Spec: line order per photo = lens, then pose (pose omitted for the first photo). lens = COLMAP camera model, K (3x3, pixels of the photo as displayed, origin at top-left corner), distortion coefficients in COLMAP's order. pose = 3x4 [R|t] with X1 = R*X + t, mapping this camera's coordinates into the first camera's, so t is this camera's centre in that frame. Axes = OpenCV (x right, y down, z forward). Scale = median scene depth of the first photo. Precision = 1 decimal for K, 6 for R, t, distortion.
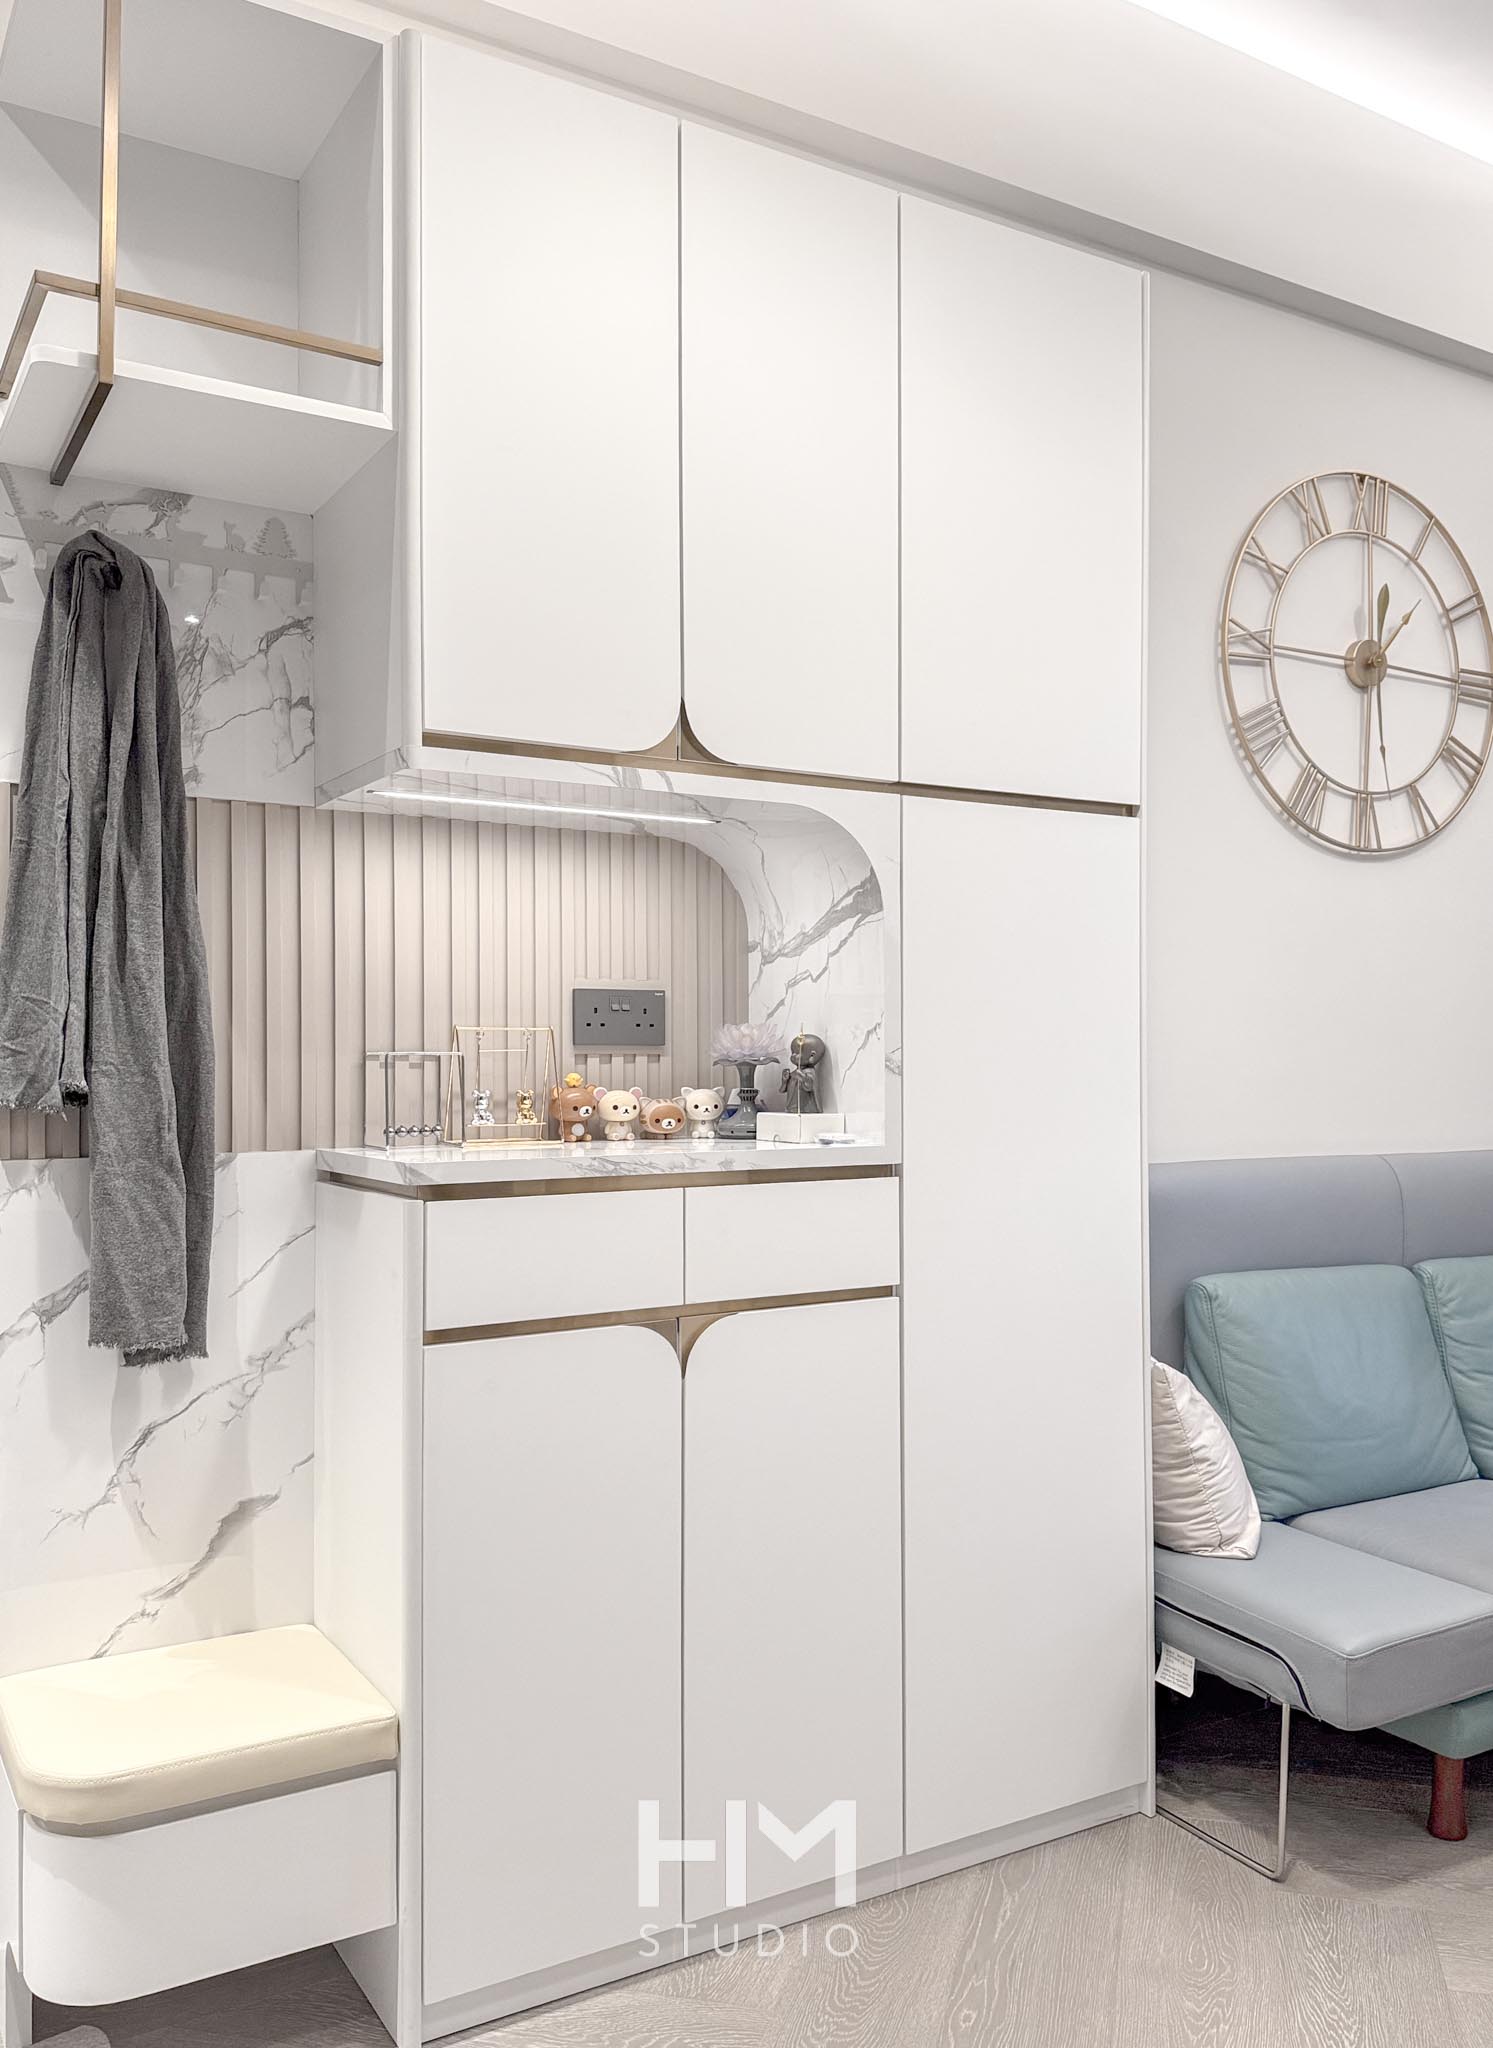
lens RADIAL K [[1636.2, 0, 746.5], [0, 1636.2, 1024.0], [0, 0, 1]] dist [0.000567, 0.000015]
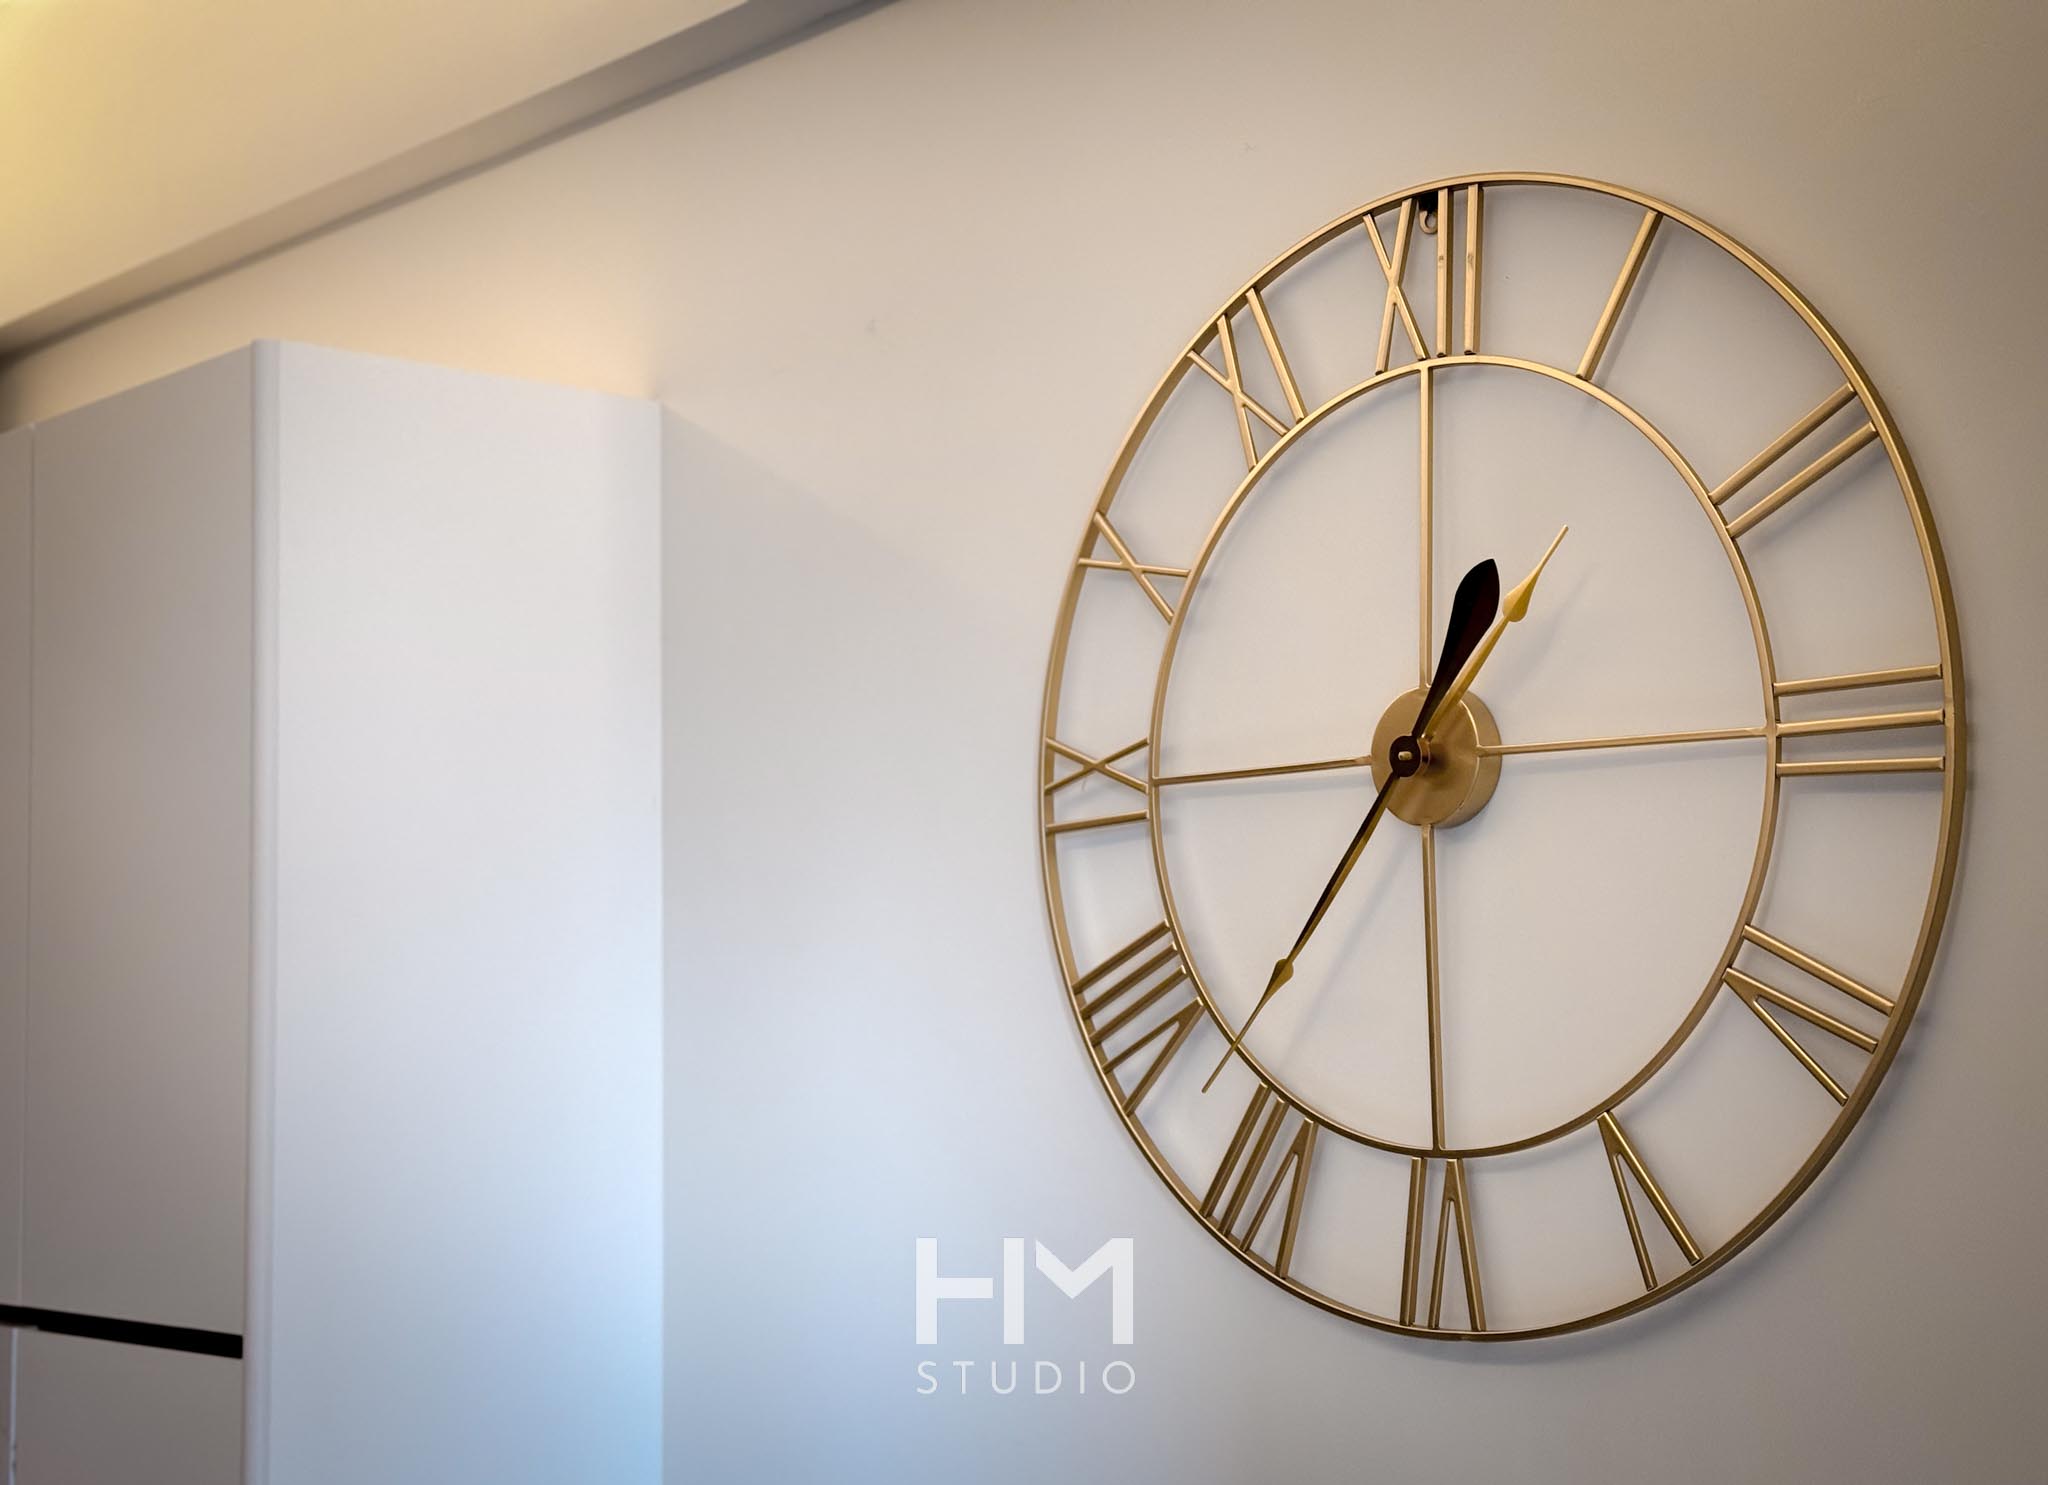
lens RADIAL K [[2994.8, 0, 1024.0], [0, 2994.8, 742.5], [0, 0, 1]] dist [0.004620, -0.001256]
pose [[0.965074, 0.082535, 0.248638, 0.135145], [-0.005437, 0.955182, -0.295968, -0.039223], [-0.261922, 0.284279, 0.922270, 0.427721]]
